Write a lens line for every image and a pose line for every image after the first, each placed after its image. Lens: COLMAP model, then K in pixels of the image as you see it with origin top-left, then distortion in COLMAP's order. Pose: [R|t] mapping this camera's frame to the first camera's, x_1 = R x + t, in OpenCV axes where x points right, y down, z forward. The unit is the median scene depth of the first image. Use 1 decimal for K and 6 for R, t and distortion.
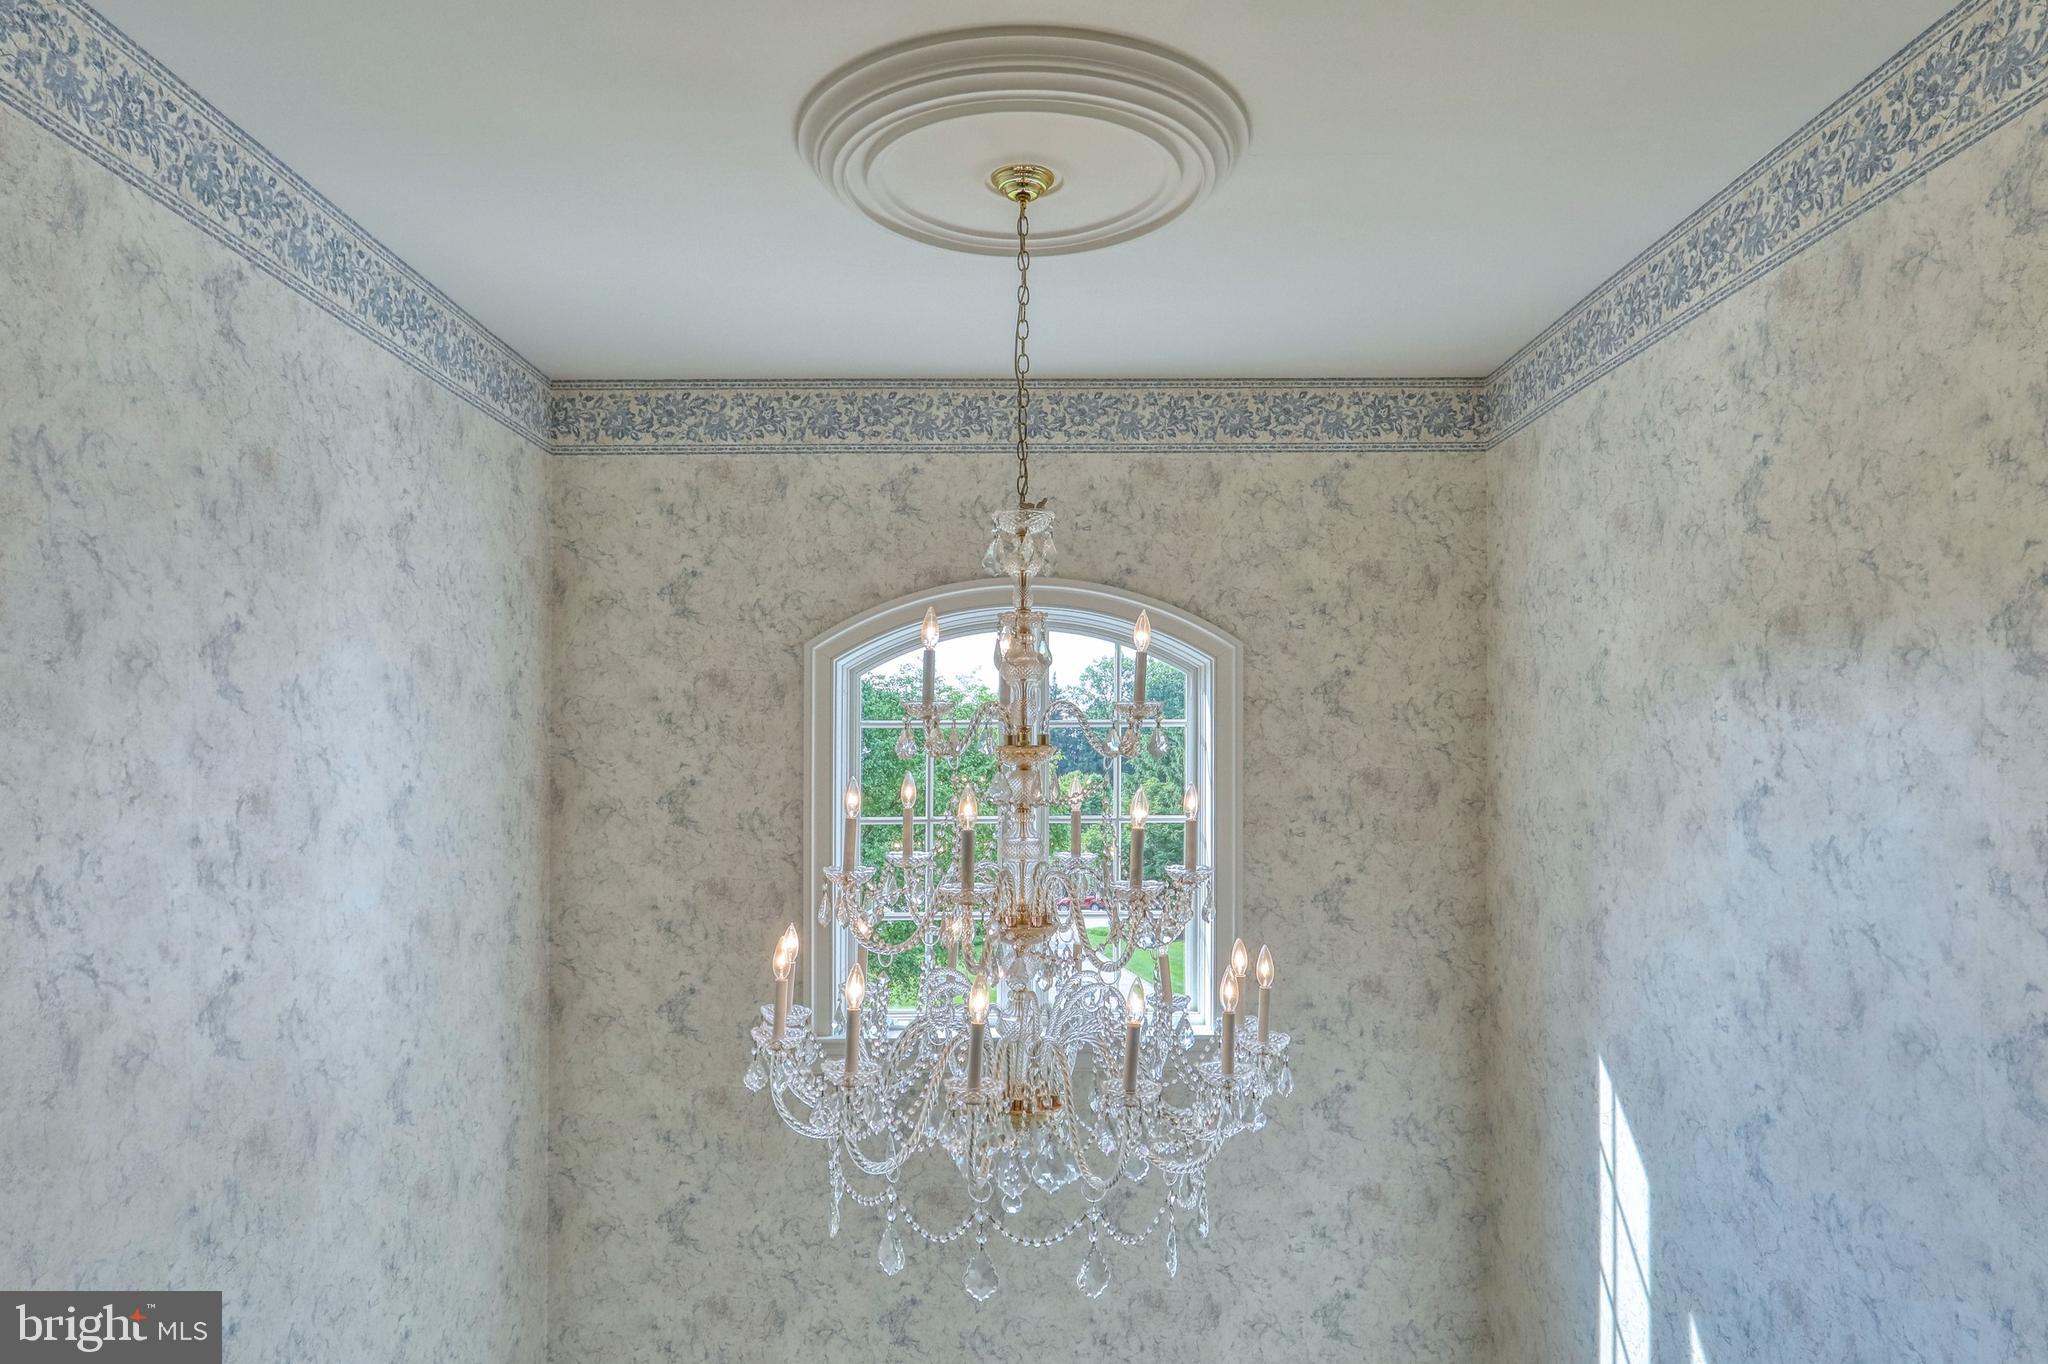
lens RADIAL K [[933.9, 0, 1024.0], [0, 933.9, 682.0], [0, 0, 1]] dist [-0.013550, 0.000038]
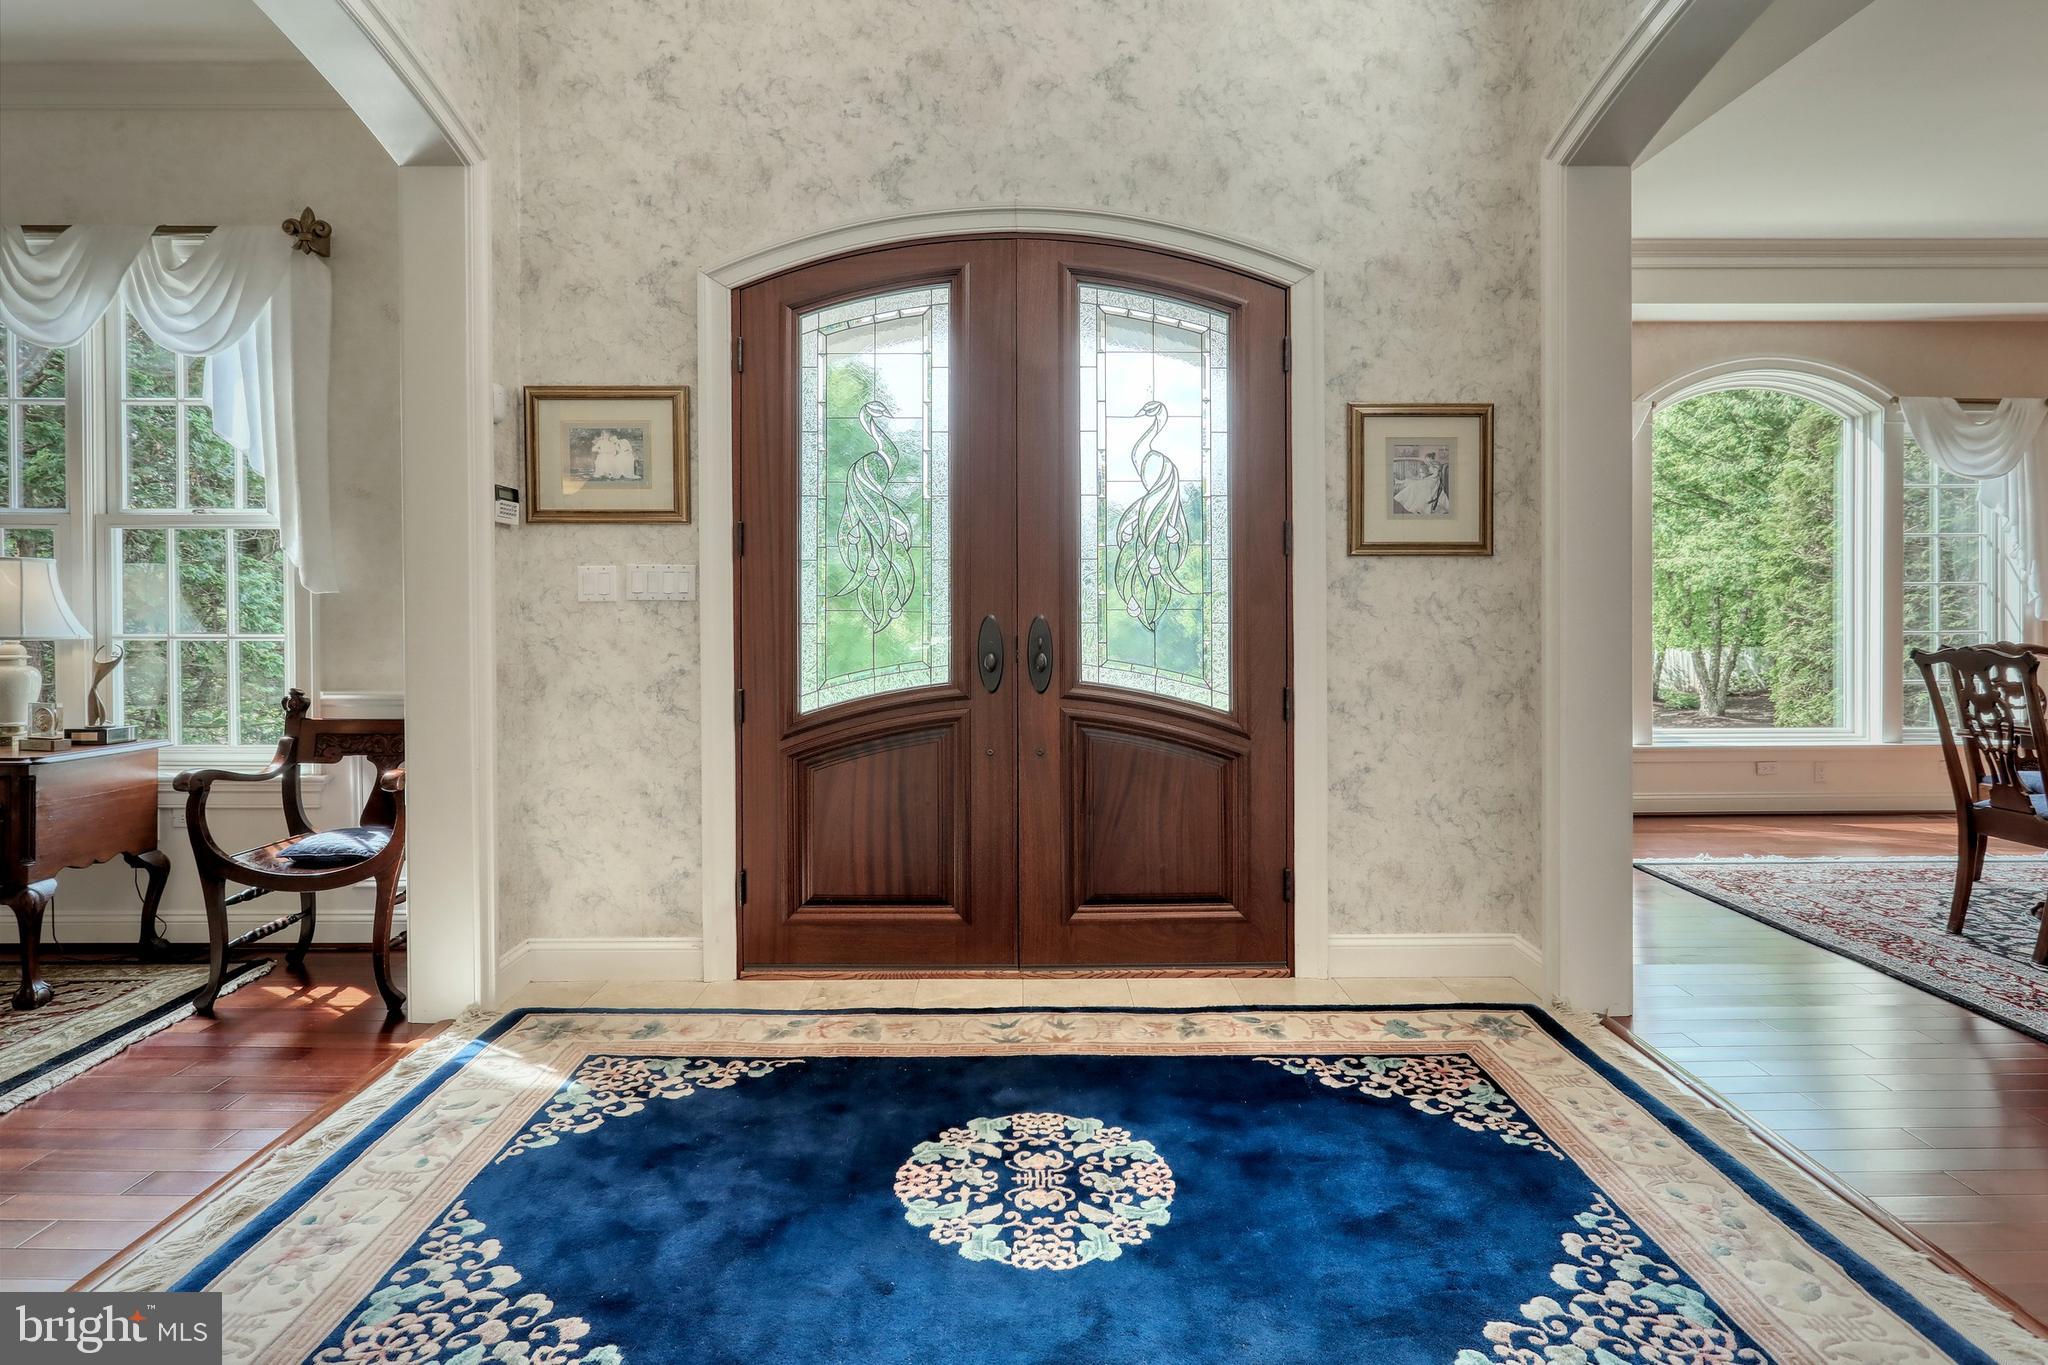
lens RADIAL K [[981.6, 0, 1024.0], [0, 981.6, 682.5], [0, 0, 1]] dist [-0.004538, 0.000608]
pose [[0.999960, -0.008658, -0.002125, -0.000660], [0.008692, 0.999826, 0.016513, 0.542309], [0.001982, -0.016531, 0.999861, -0.005929]]
